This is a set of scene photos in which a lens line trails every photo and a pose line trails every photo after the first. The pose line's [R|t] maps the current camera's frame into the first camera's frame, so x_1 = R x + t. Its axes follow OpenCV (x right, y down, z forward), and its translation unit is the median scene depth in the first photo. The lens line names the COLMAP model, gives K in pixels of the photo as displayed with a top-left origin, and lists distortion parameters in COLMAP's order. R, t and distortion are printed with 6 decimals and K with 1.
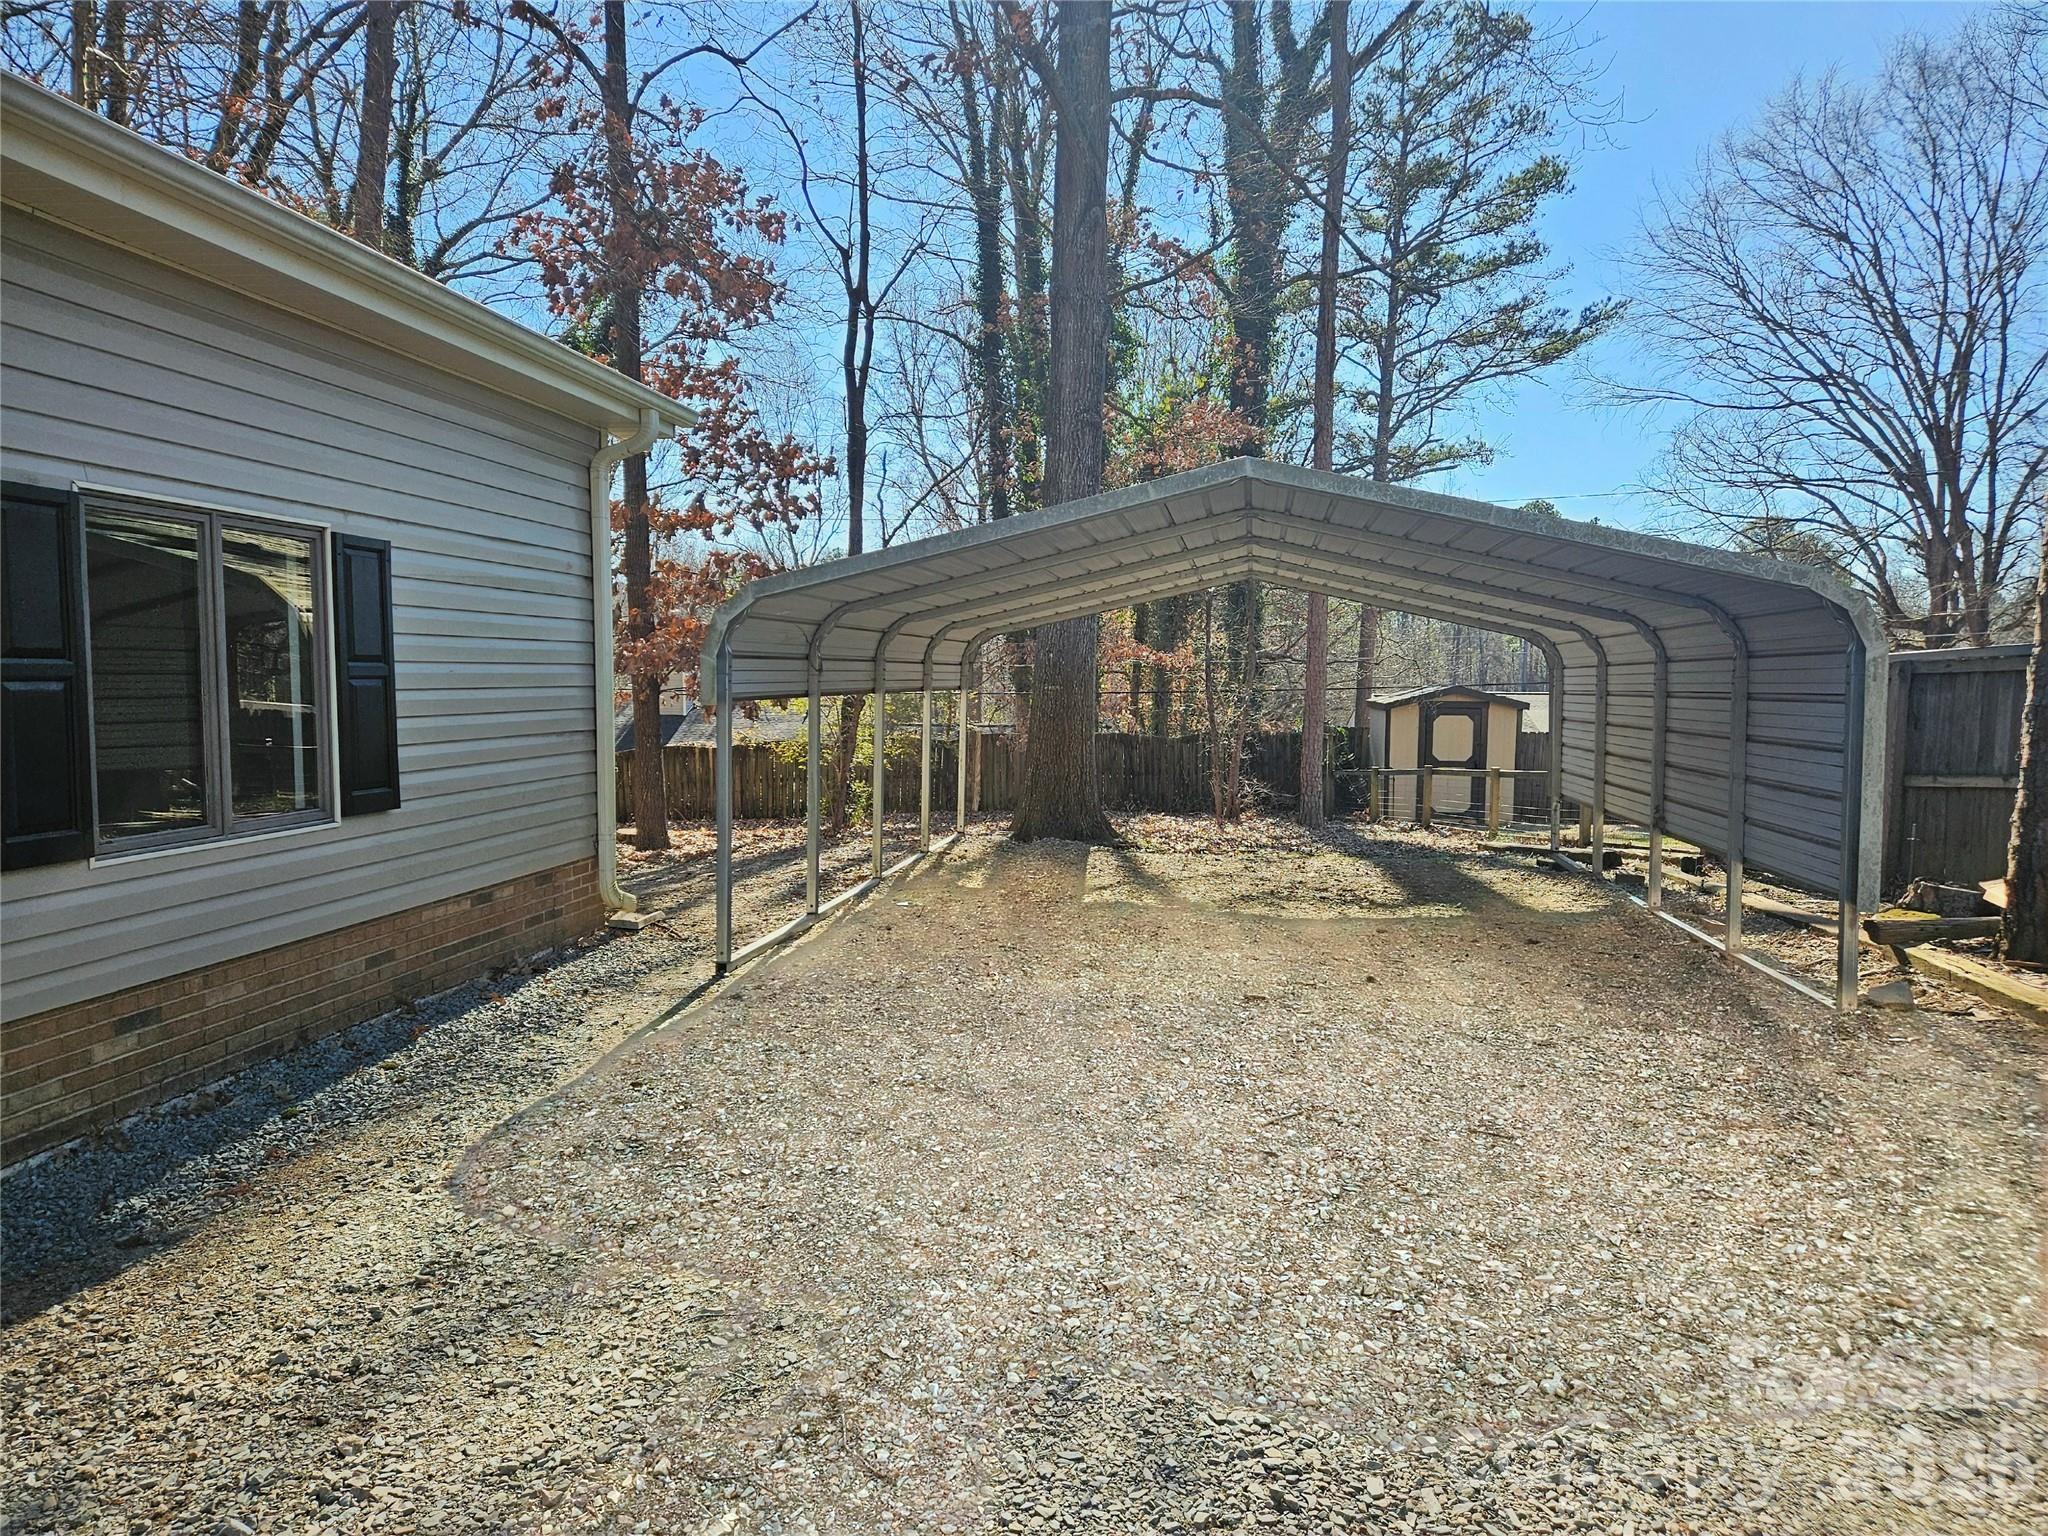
lens RADIAL K [[1362.4, 0, 1016.6], [0, 1362.4, 784.5], [0, 0, 1]] dist [0.074994, -0.054245]
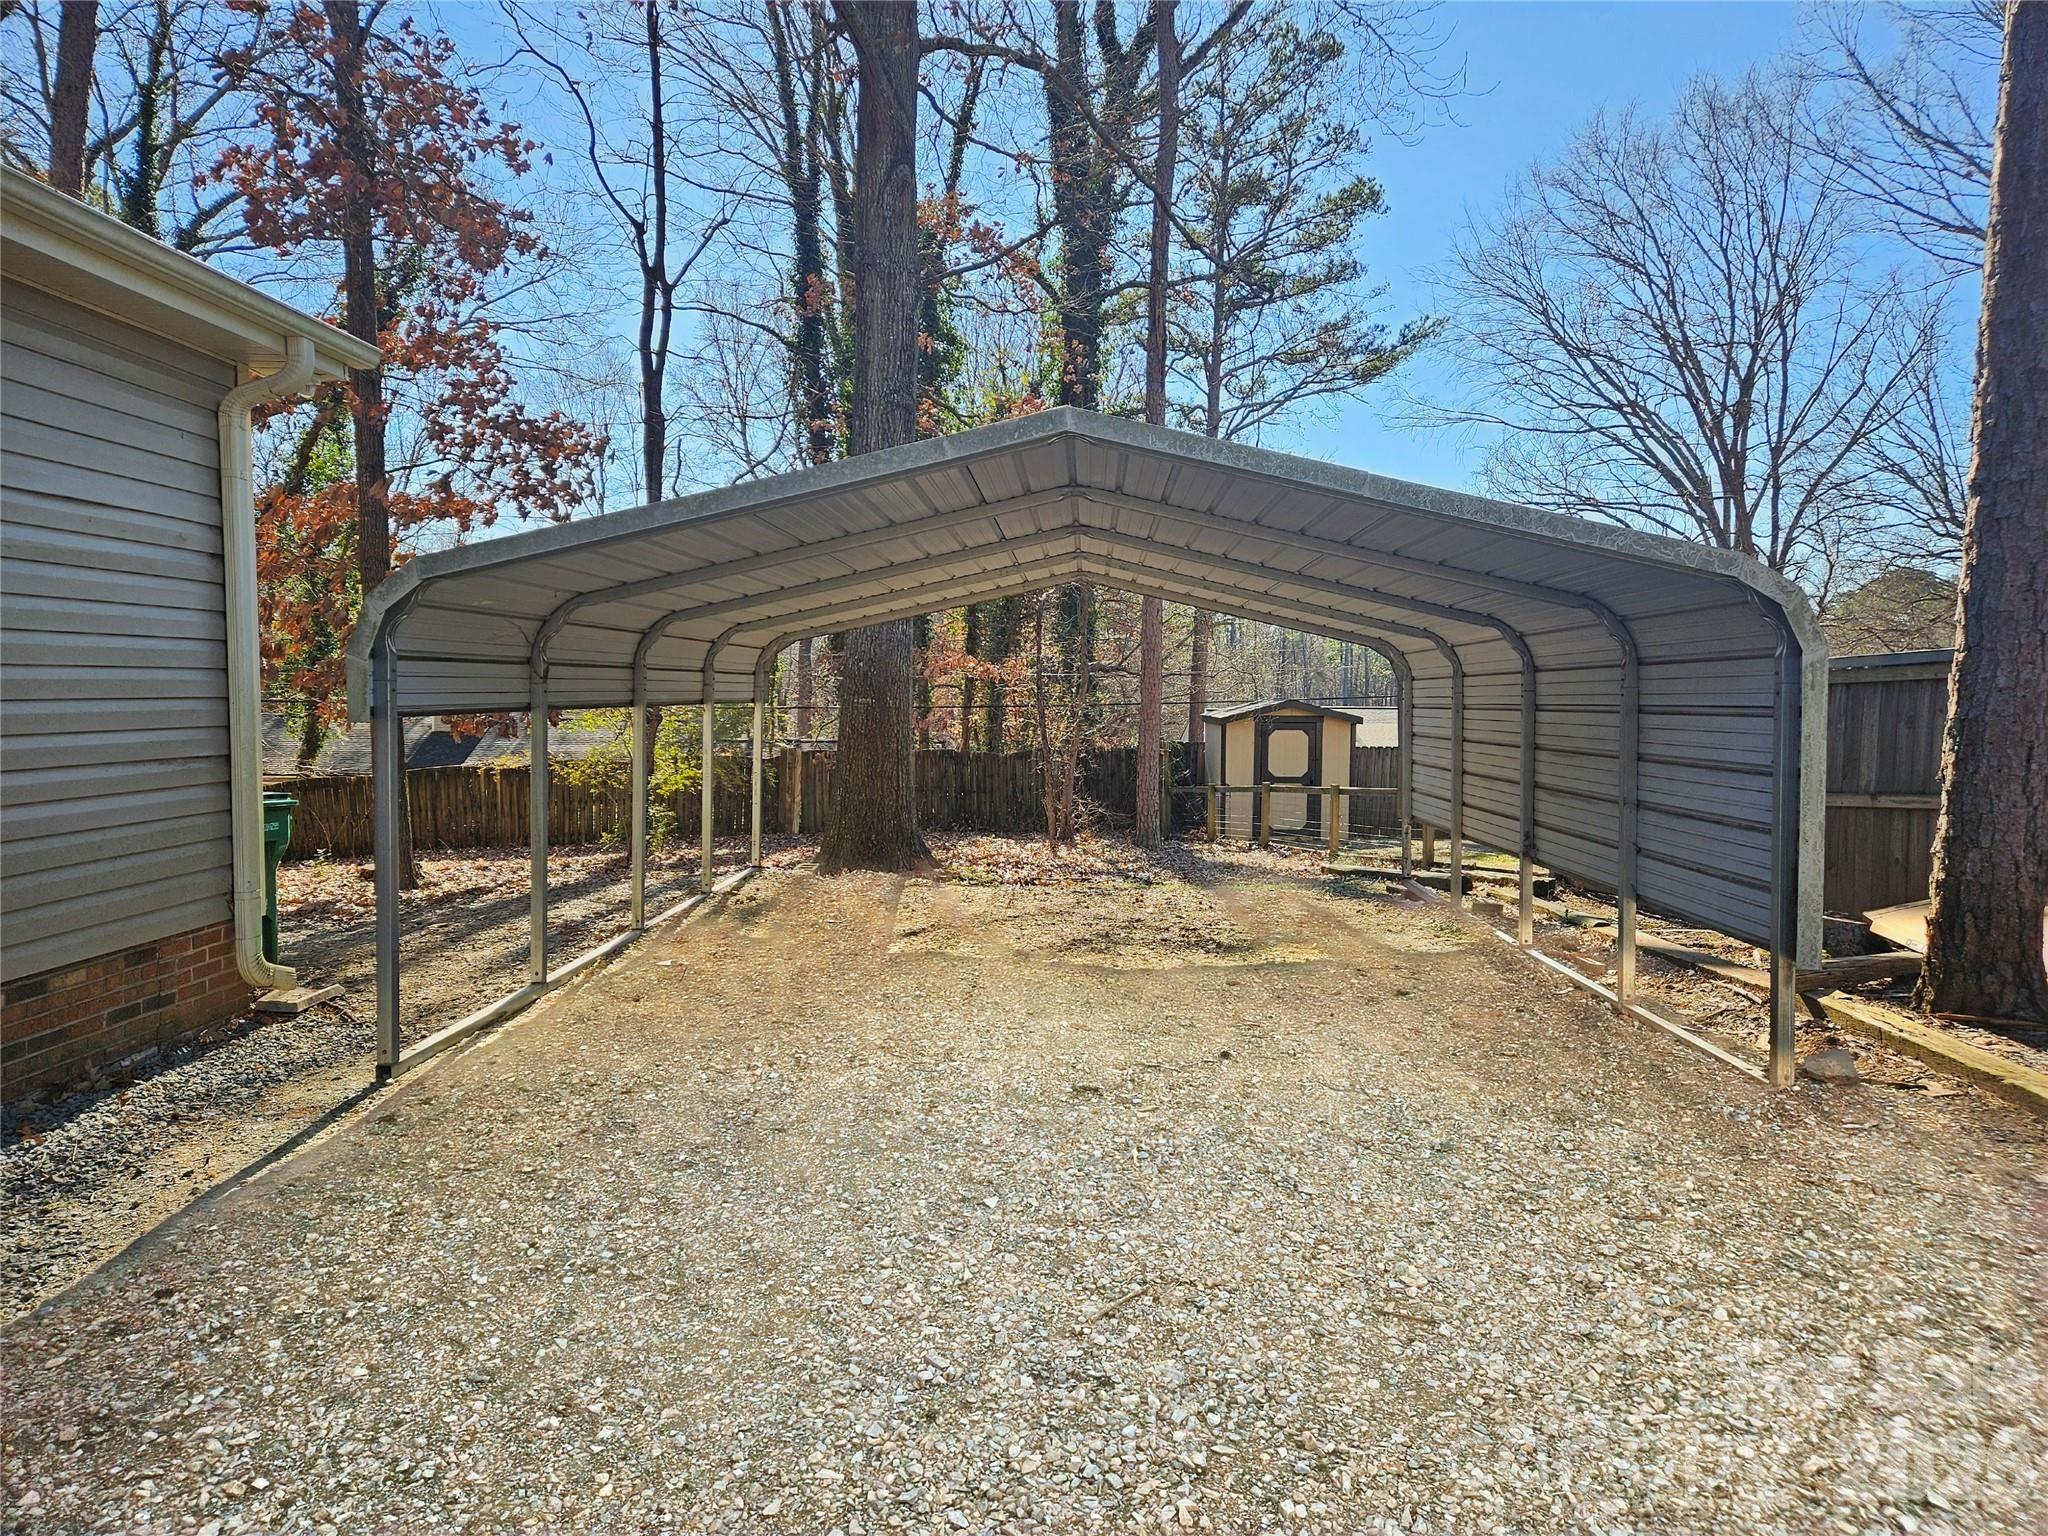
lens RADIAL K [[1362.4, 0, 1037.0], [0, 1362.4, 765.8], [0, 0, 1]] dist [0.074994, -0.054245]
pose [[0.991148, -0.007131, 0.132568, 0.021804], [0.010364, 0.999665, -0.023715, -0.006511], [-0.132355, 0.024879, 0.990890, 0.109128]]
